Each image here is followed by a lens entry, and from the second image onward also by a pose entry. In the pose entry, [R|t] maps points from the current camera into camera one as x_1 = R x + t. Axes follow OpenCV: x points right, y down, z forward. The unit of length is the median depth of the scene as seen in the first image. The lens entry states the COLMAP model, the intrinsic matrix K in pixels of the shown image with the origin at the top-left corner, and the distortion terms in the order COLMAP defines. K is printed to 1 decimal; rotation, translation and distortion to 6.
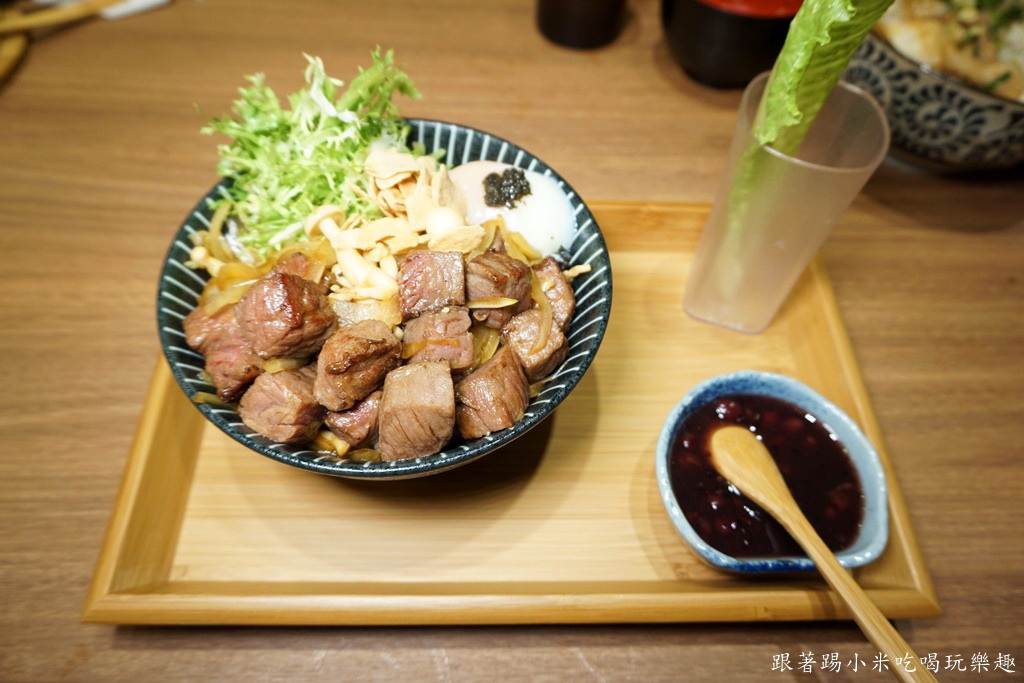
lens RADIAL K [[714.9, 0, 512.8], [0, 714.9, 341.9], [0, 0, 1]] dist [-0.046269, 0.001880]
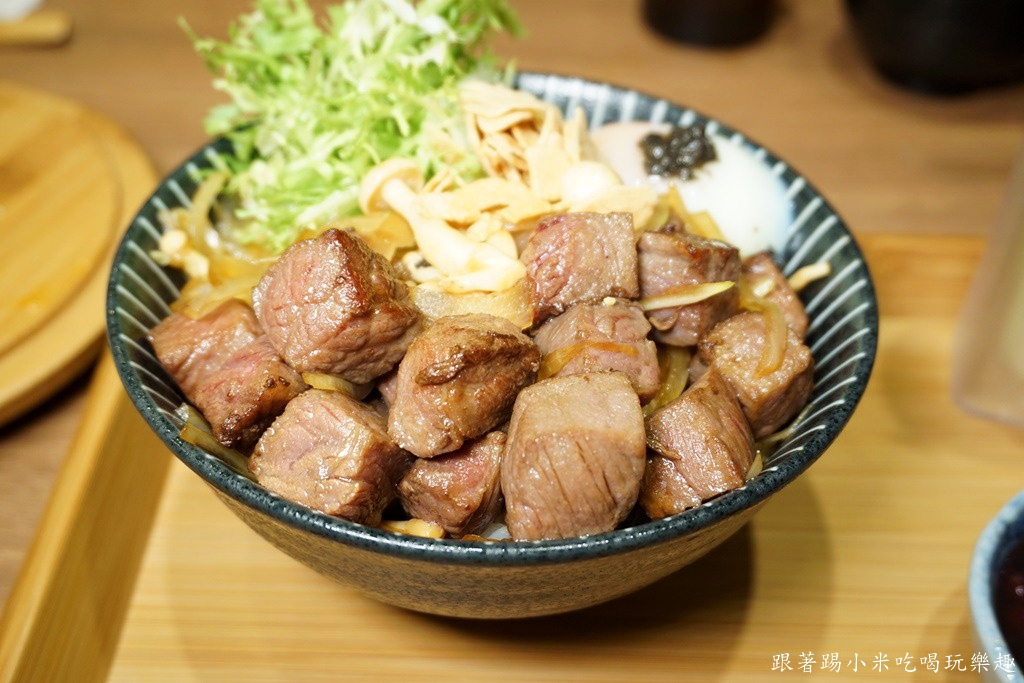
lens RADIAL K [[1182.0, 0, 512.9], [0, 1182.0, 342.1], [0, 0, 1]] dist [0.046927, 0.000000]
pose [[0.999939, -0.007456, -0.008194, -0.157492], [0.004929, 0.961815, -0.273655, 0.240633], [0.009922, 0.273598, 0.961793, 0.070843]]
